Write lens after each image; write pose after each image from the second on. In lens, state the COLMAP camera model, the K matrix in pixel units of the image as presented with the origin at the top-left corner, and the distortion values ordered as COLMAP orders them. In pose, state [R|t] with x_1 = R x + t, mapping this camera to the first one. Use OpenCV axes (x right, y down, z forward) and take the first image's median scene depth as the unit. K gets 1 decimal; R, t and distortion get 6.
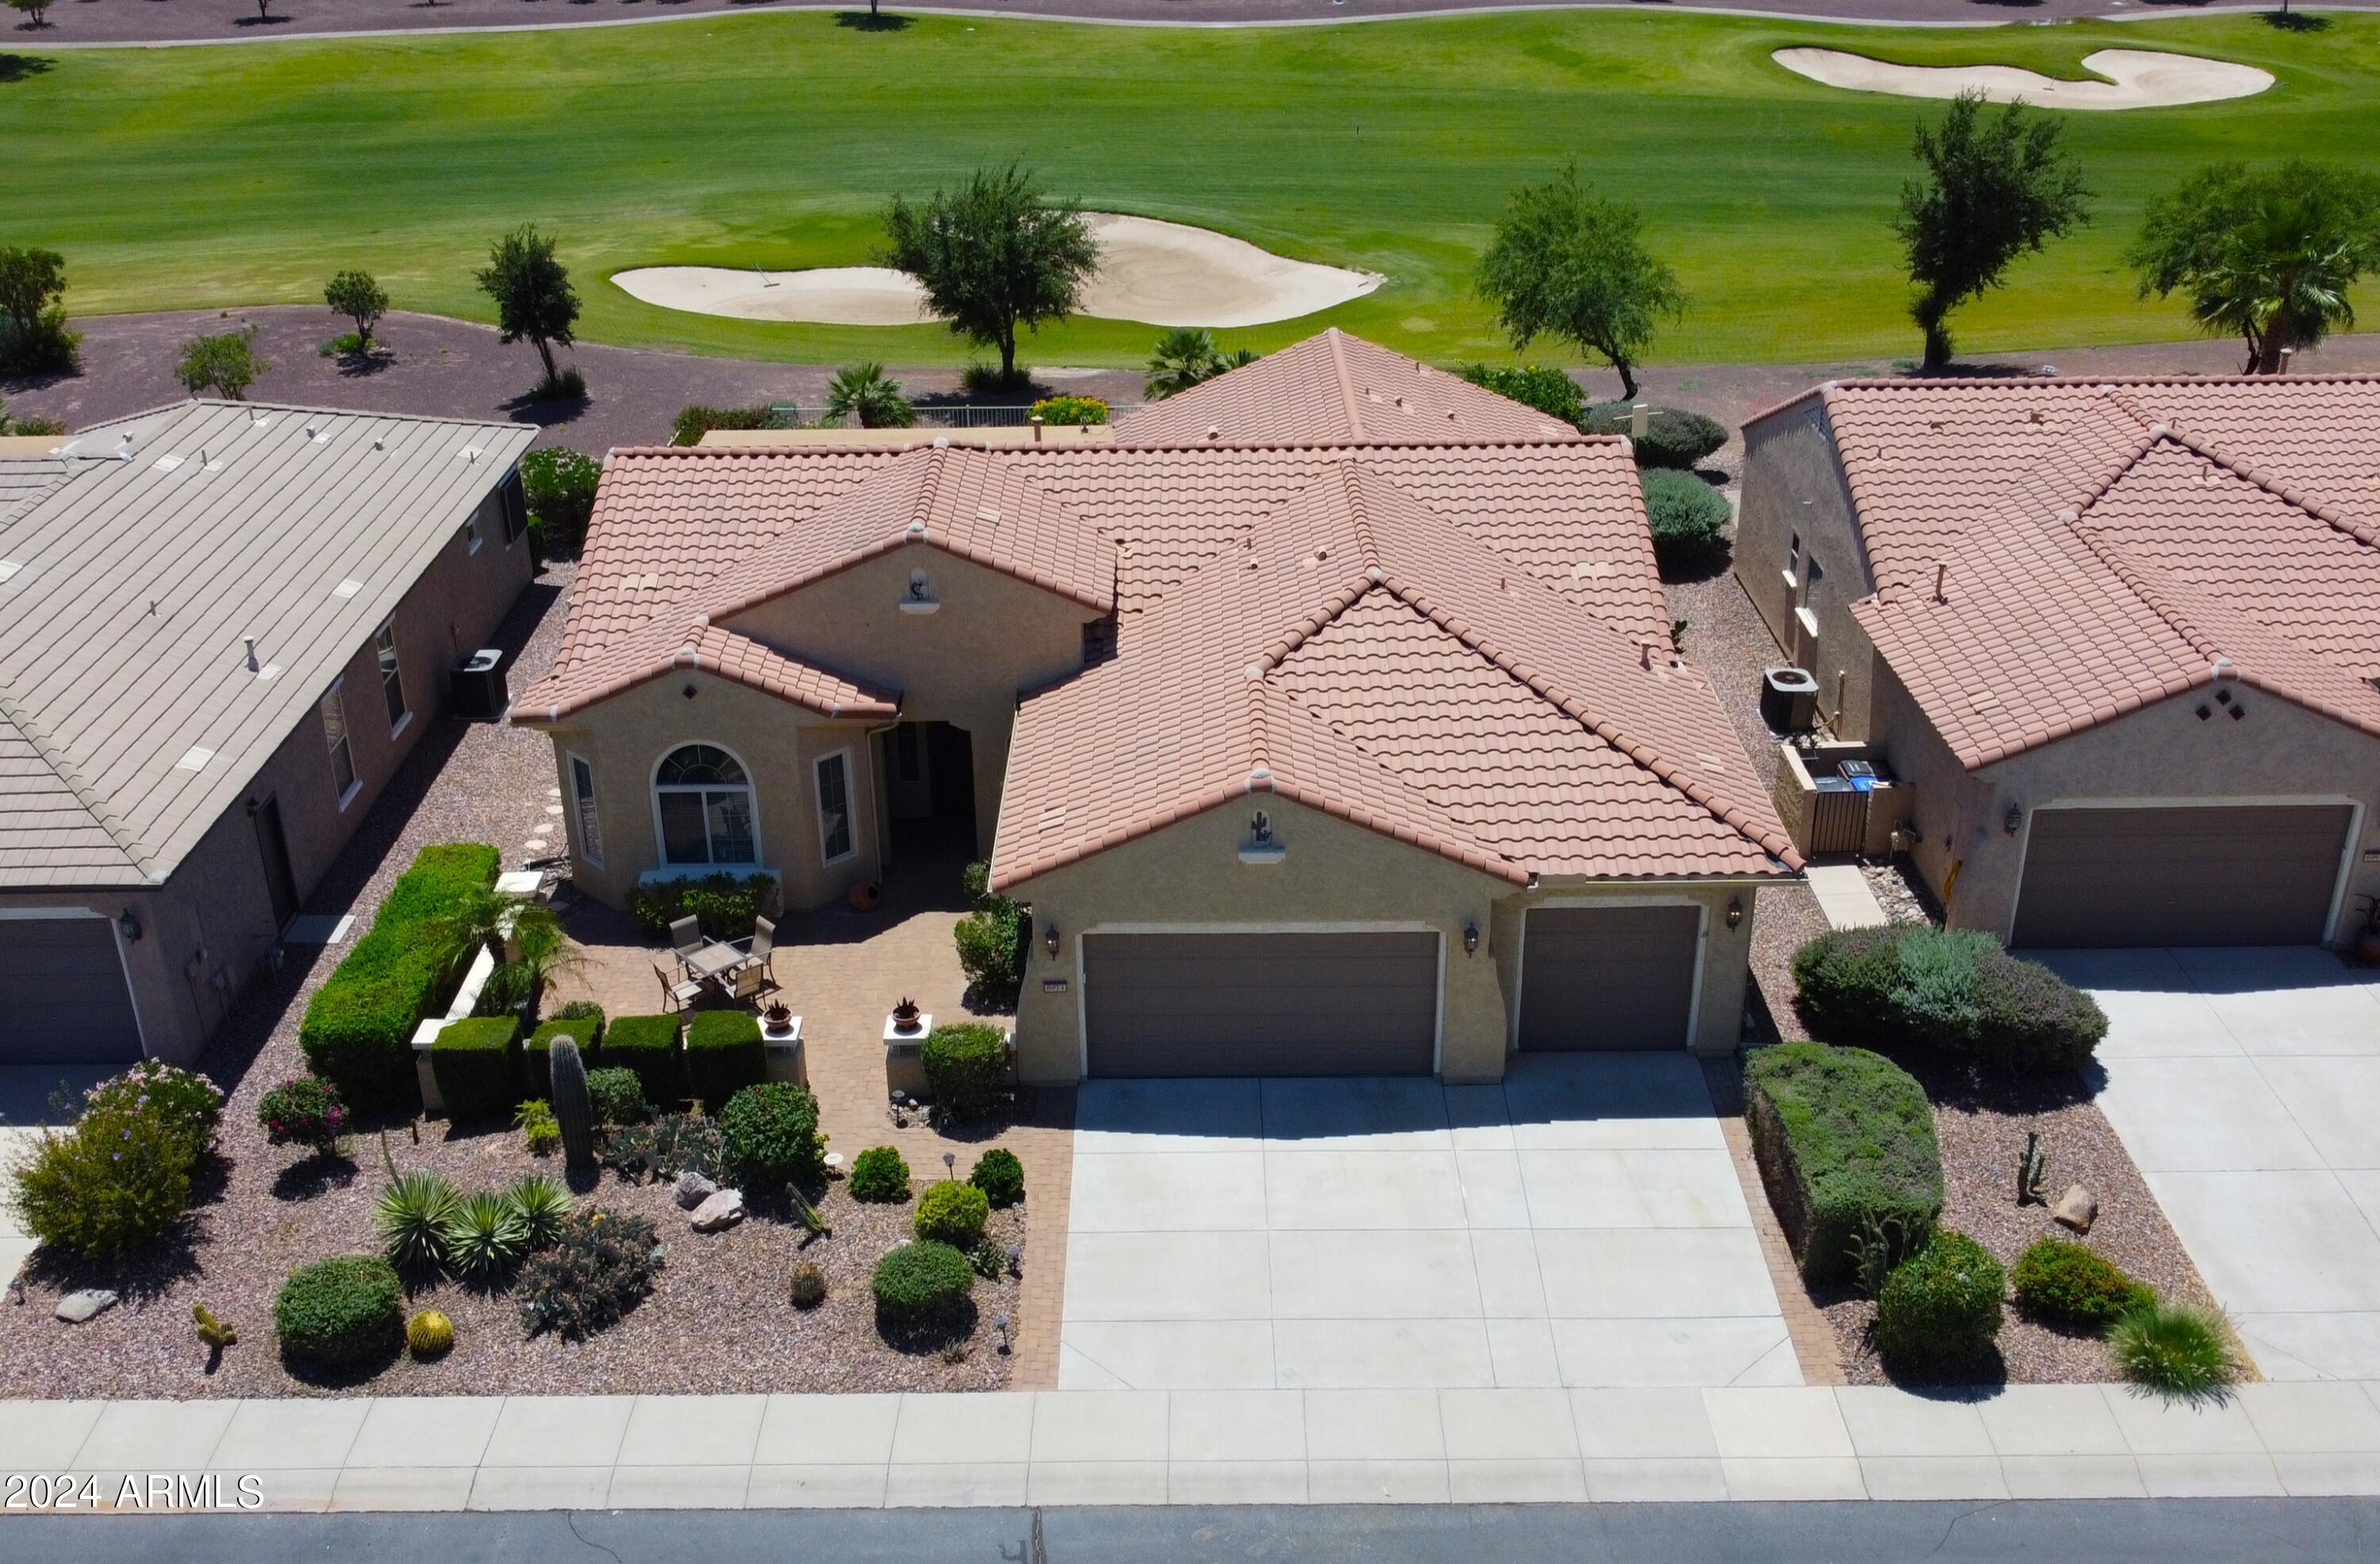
lens RADIAL K [[2349.6, 0, 1165.0], [0, 2349.6, 826.4], [0, 0, 1]] dist [-0.002963, 0.000000]
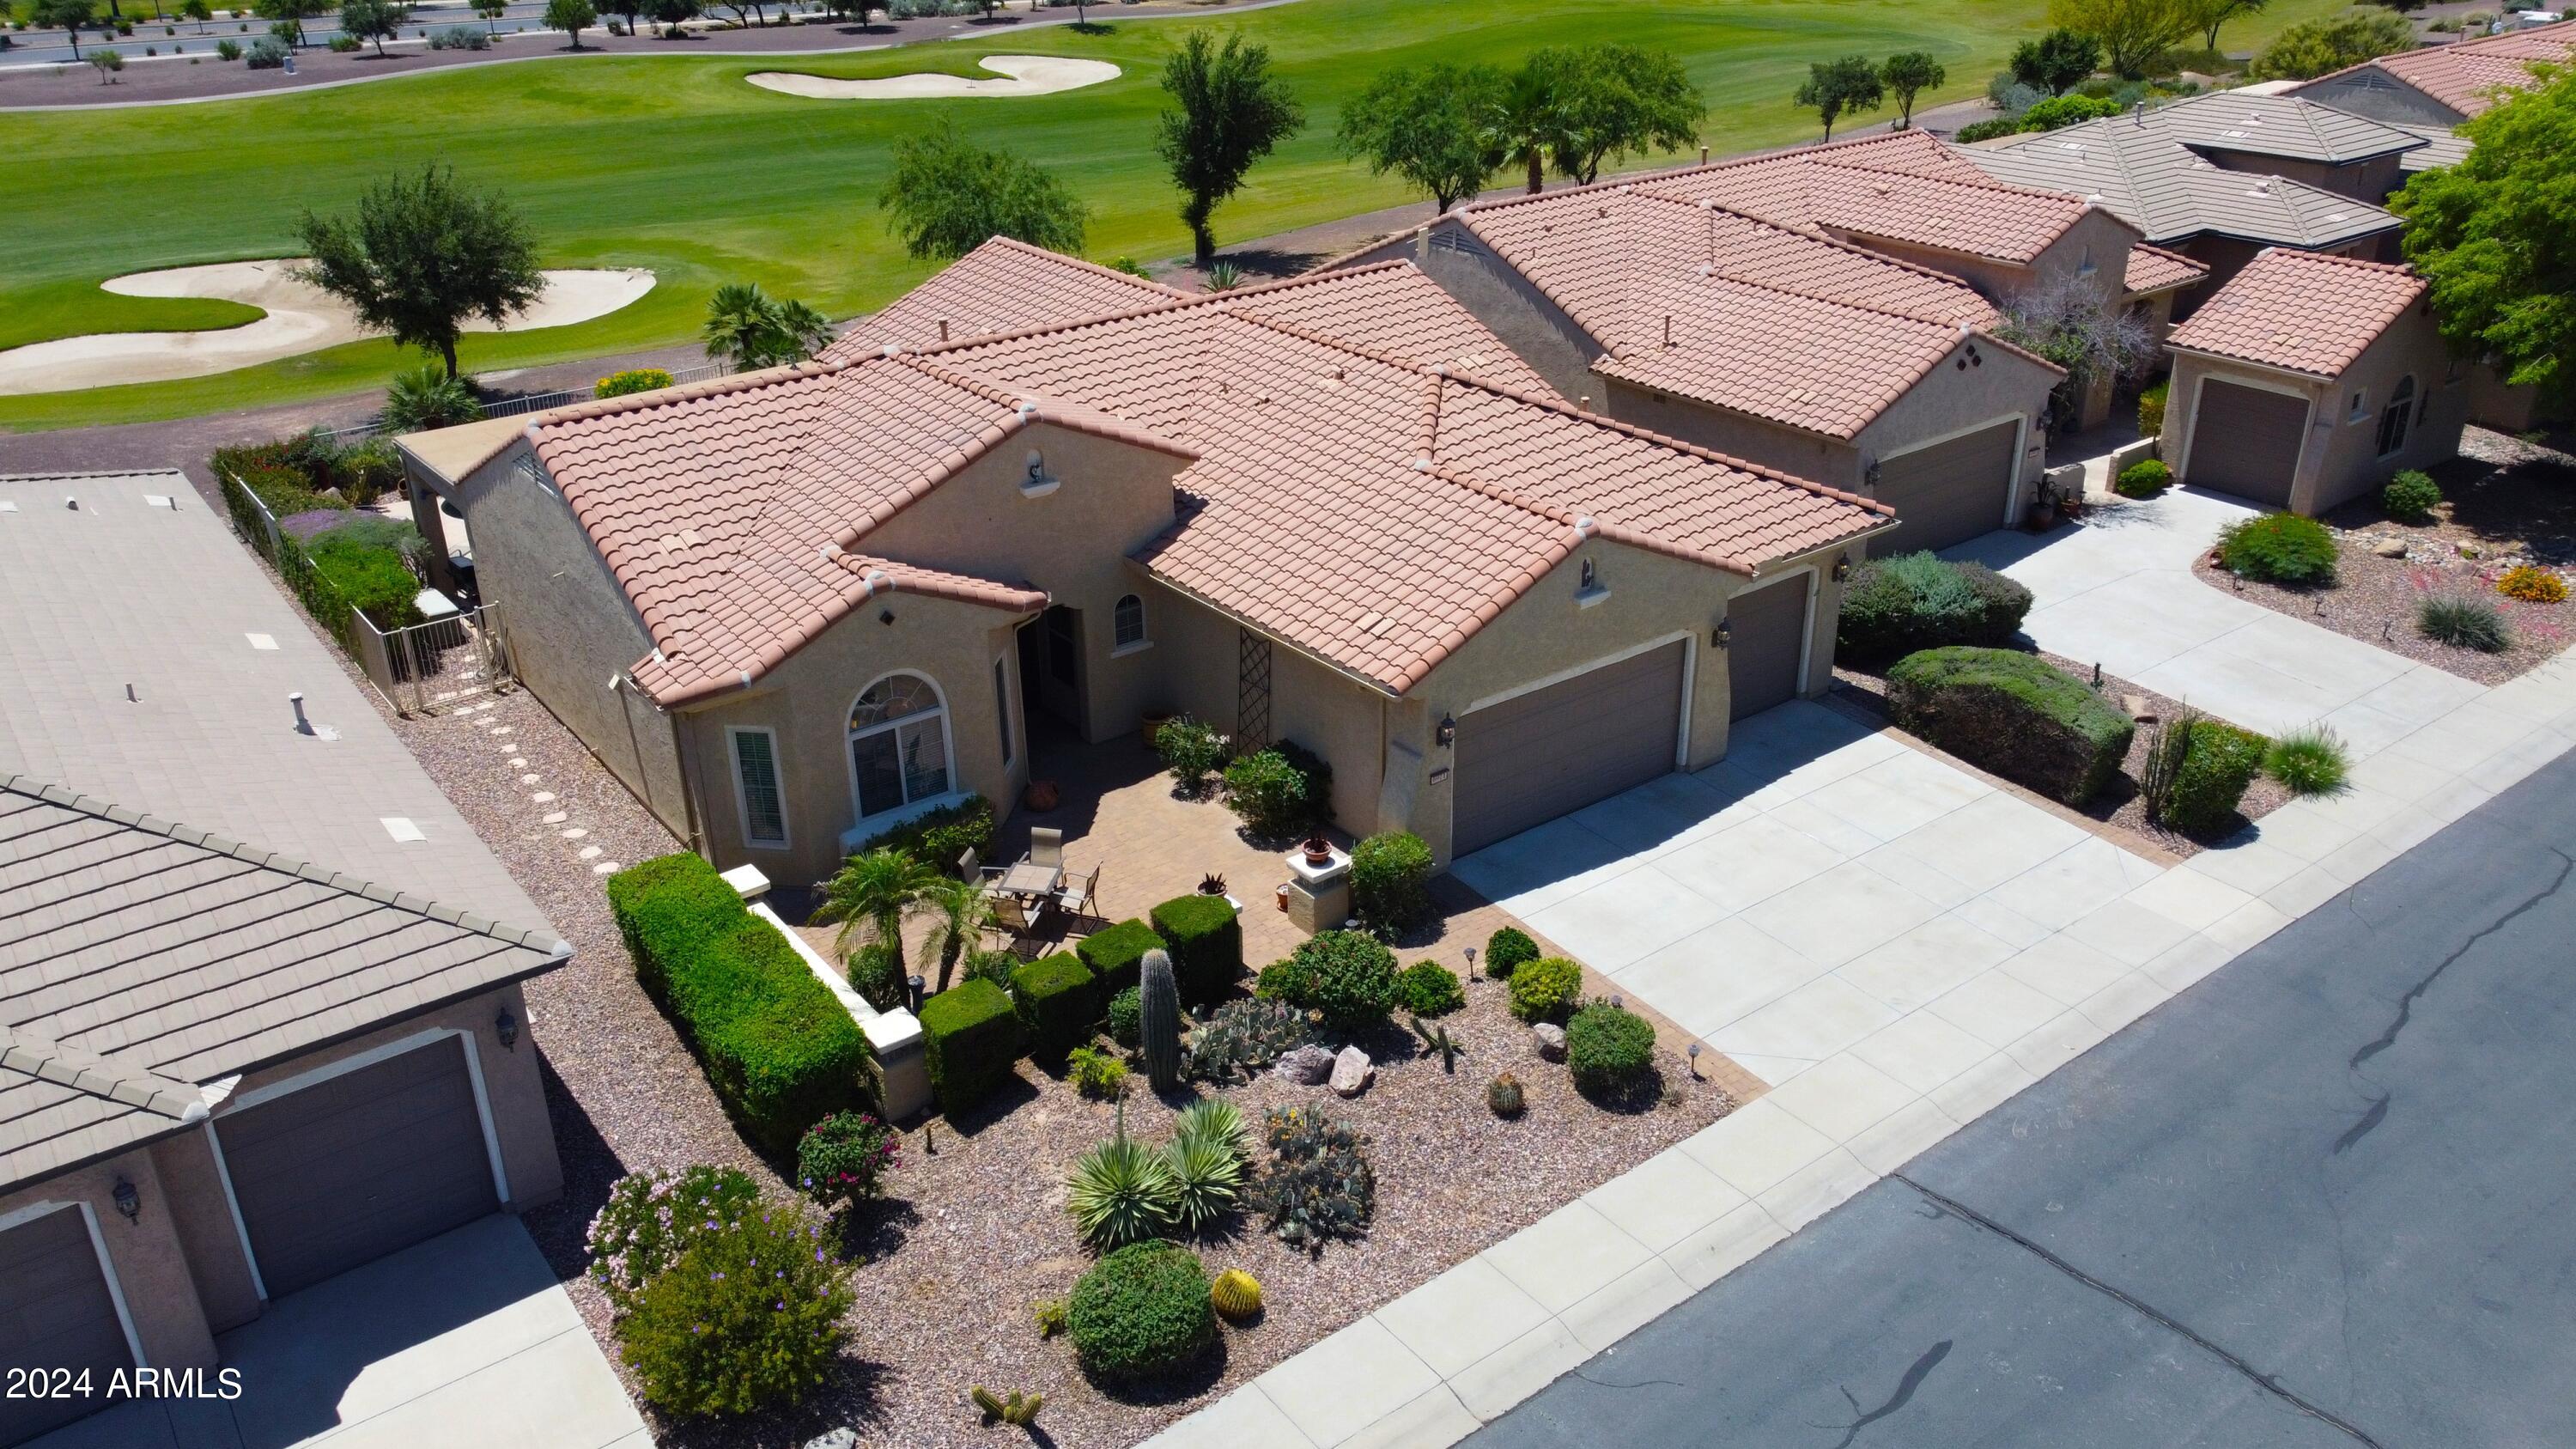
lens RADIAL K [[1952.2, 0, 1275.6], [0, 1952.2, 719.9], [0, 0, 1]] dist [-0.000455, -0.003921]
pose [[0.798202, -0.255922, 0.545323, -0.522126], [0.270266, 0.961185, 0.055492, -0.021131], [-0.538358, 0.103088, 0.836387, 0.296008]]
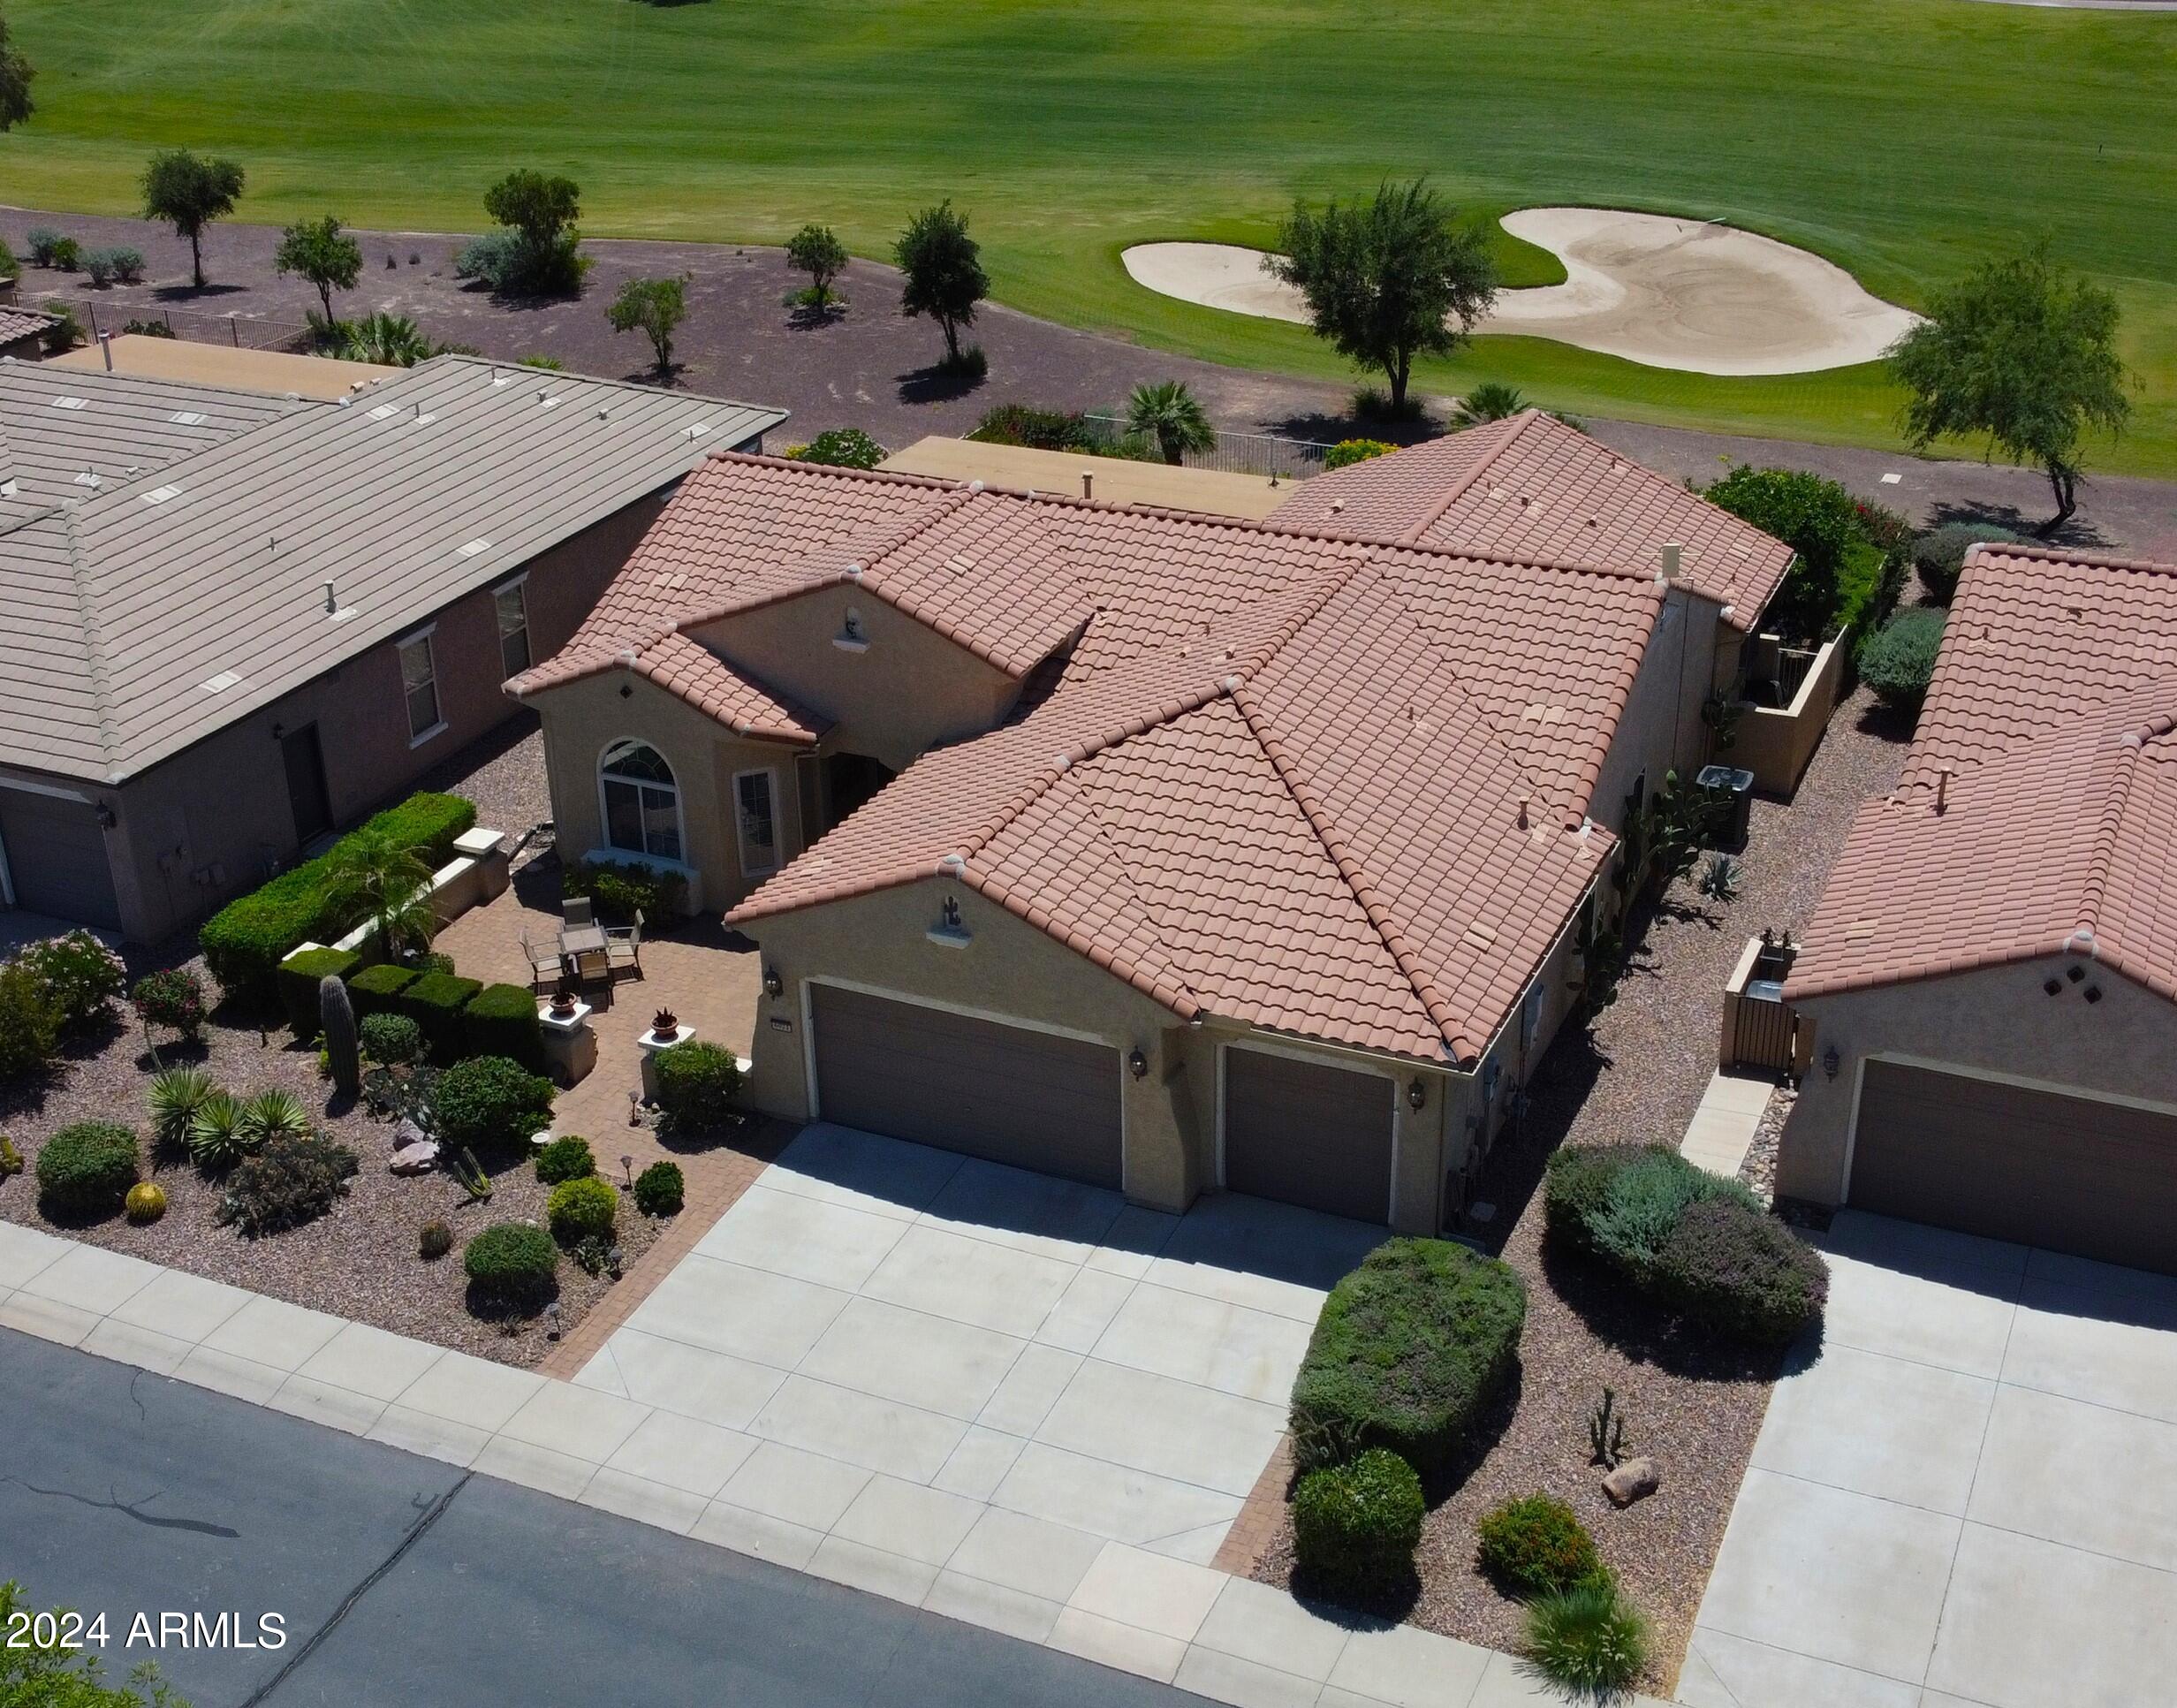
lens RADIAL K [[2665.0, 0, 1091.6], [0, 2665.0, 859.2], [0, 0, 1]] dist [-0.001975, 0.000000]
pose [[0.914138, 0.179613, -0.363443, 0.460417], [-0.175938, 0.983440, 0.043492, -0.074567], [0.365237, 0.024186, 0.930600, -0.051562]]
